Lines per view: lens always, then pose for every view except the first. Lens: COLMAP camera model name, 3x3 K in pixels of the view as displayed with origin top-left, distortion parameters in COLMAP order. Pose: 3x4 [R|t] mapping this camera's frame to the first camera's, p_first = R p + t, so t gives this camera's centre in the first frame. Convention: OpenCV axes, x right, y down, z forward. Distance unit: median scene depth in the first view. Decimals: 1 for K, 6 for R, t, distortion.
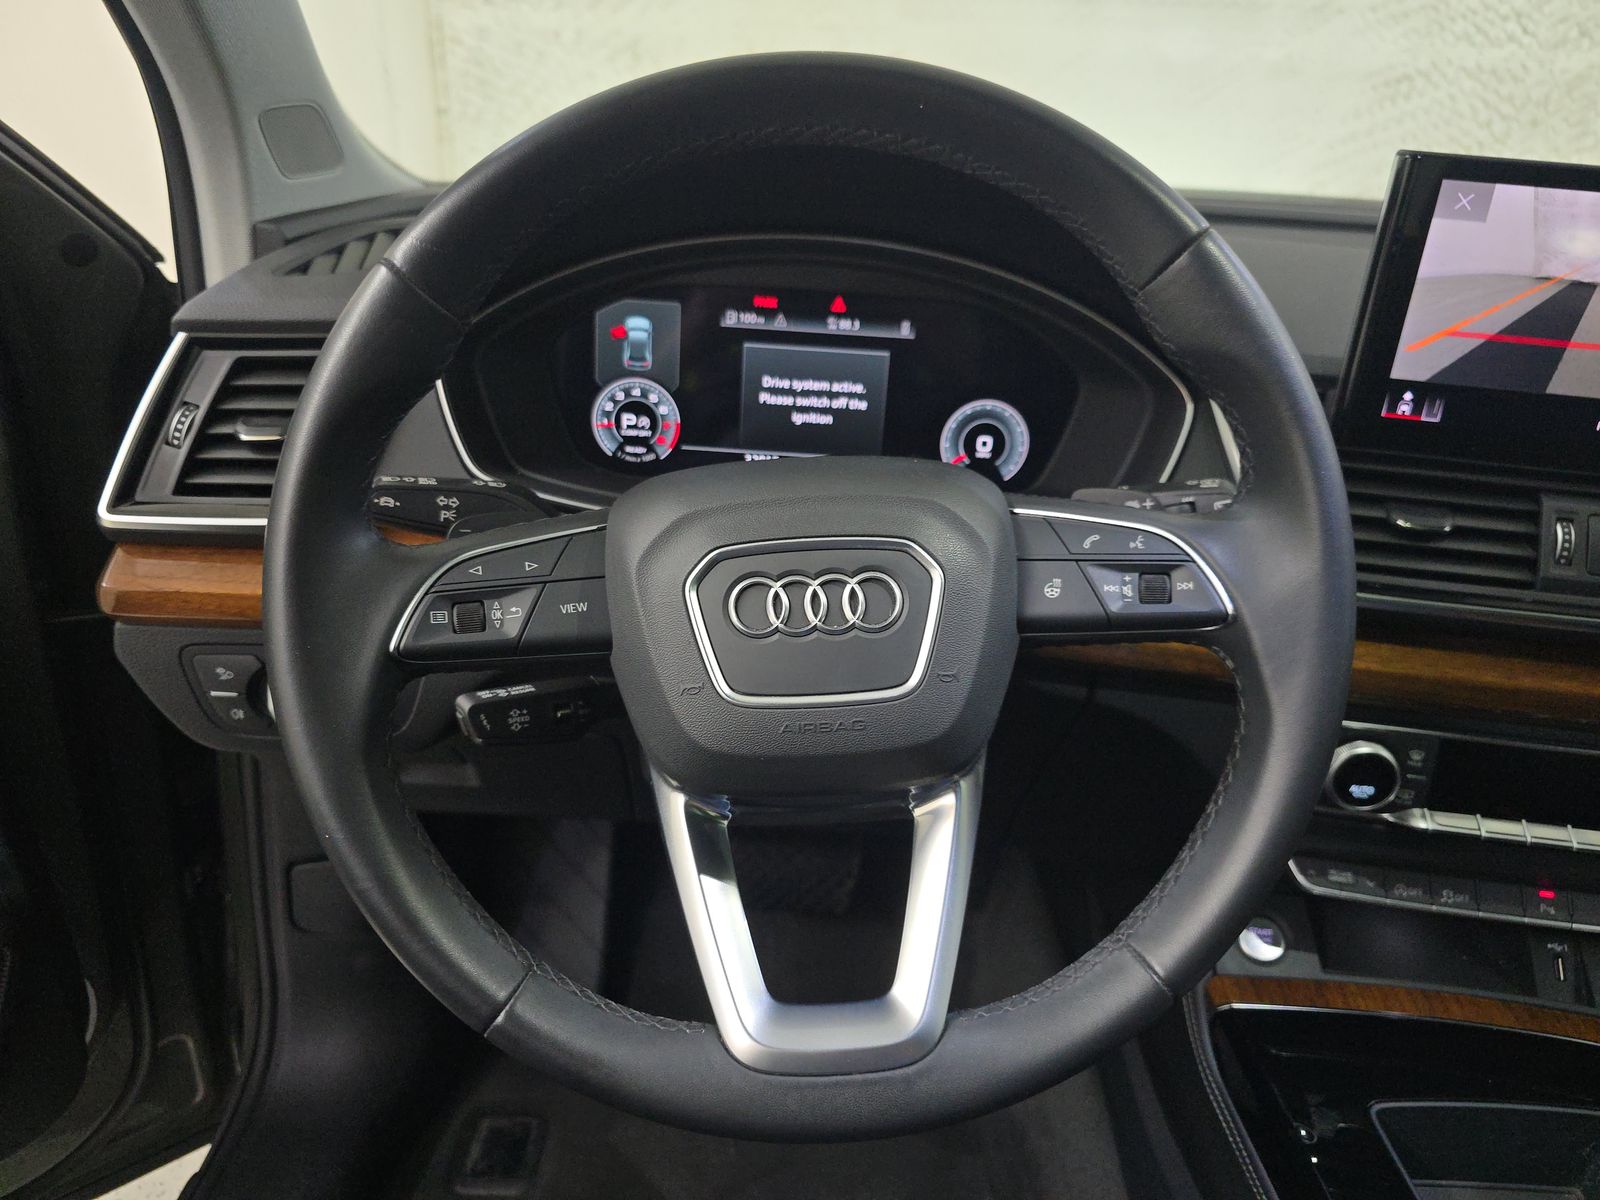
lens RADIAL K [[1047.0, 0, 818.4], [0, 1047.0, 602.6], [0, 0, 1]] dist [0.023635, -0.052302]
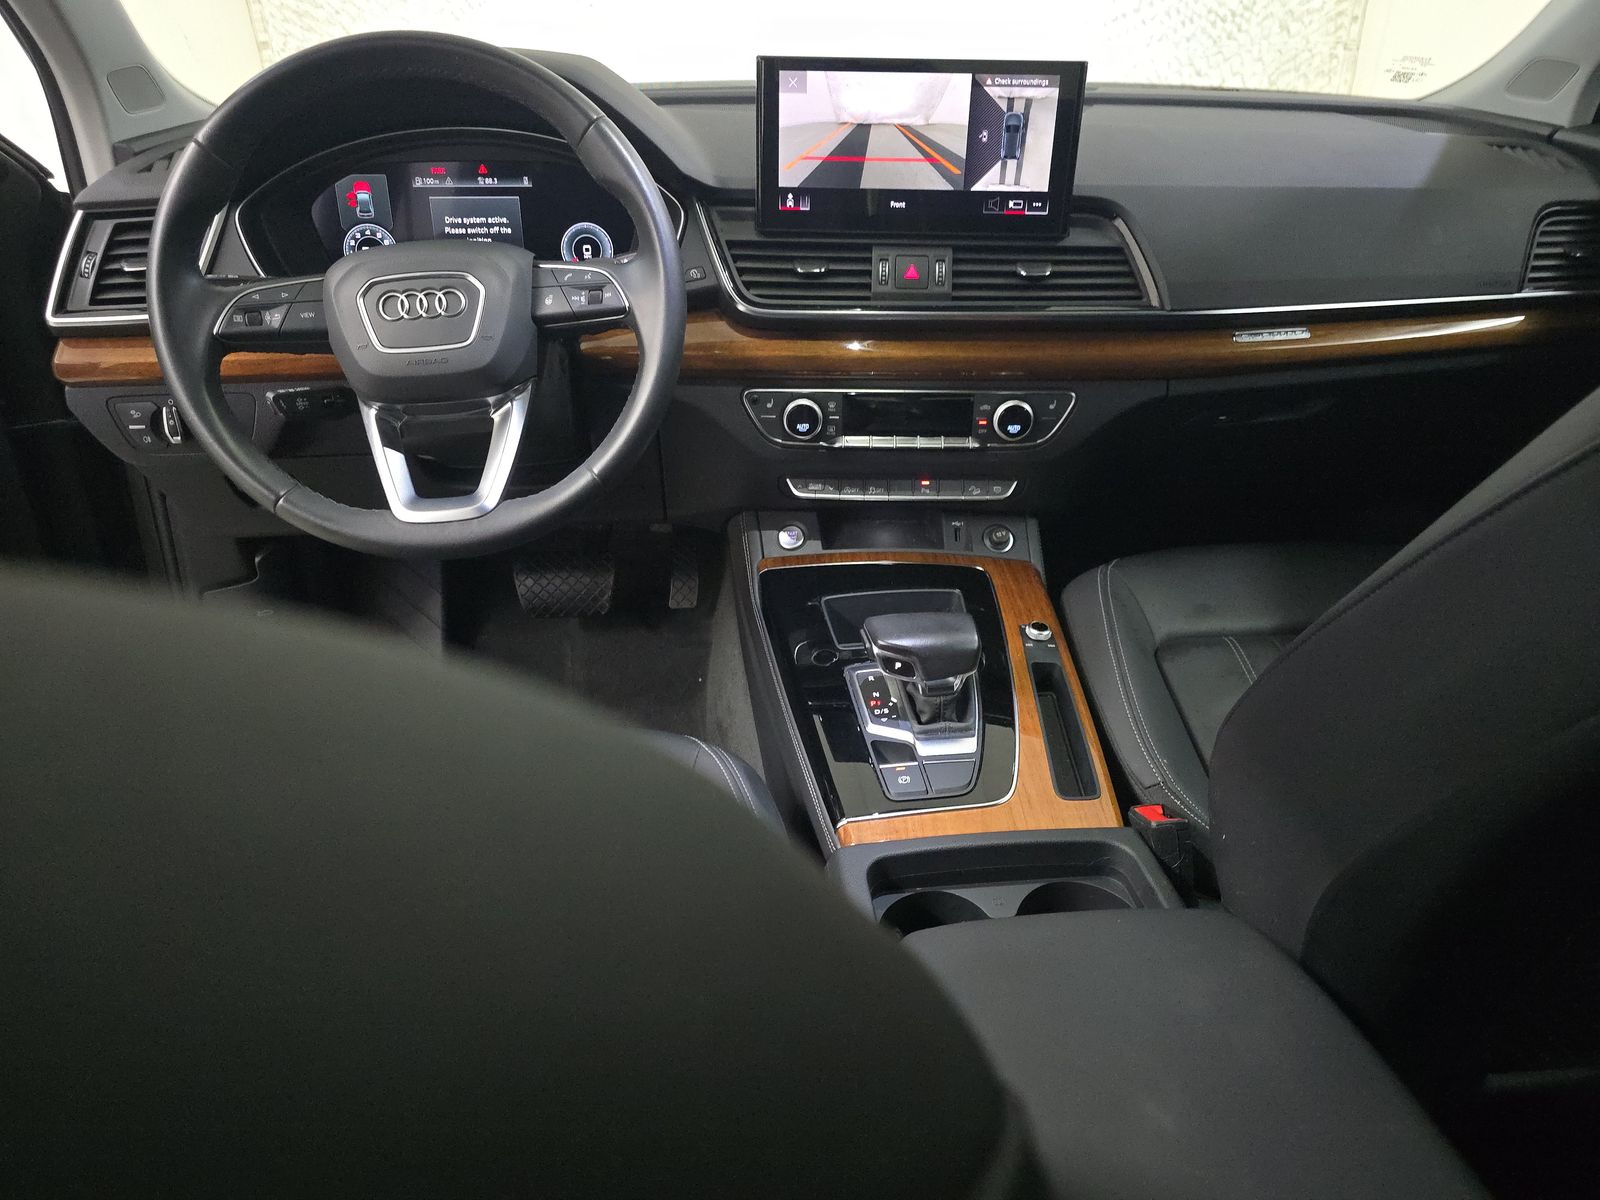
lens RADIAL K [[1002.2, 0, 807.9], [0, 1002.2, 598.3], [0, 0, 1]] dist [0.001392, -0.014702]
pose [[0.992473, -0.098291, 0.073046, 0.375009], [0.090981, 0.991074, 0.097440, 0.306545], [-0.081971, -0.090061, 0.992557, -0.737604]]
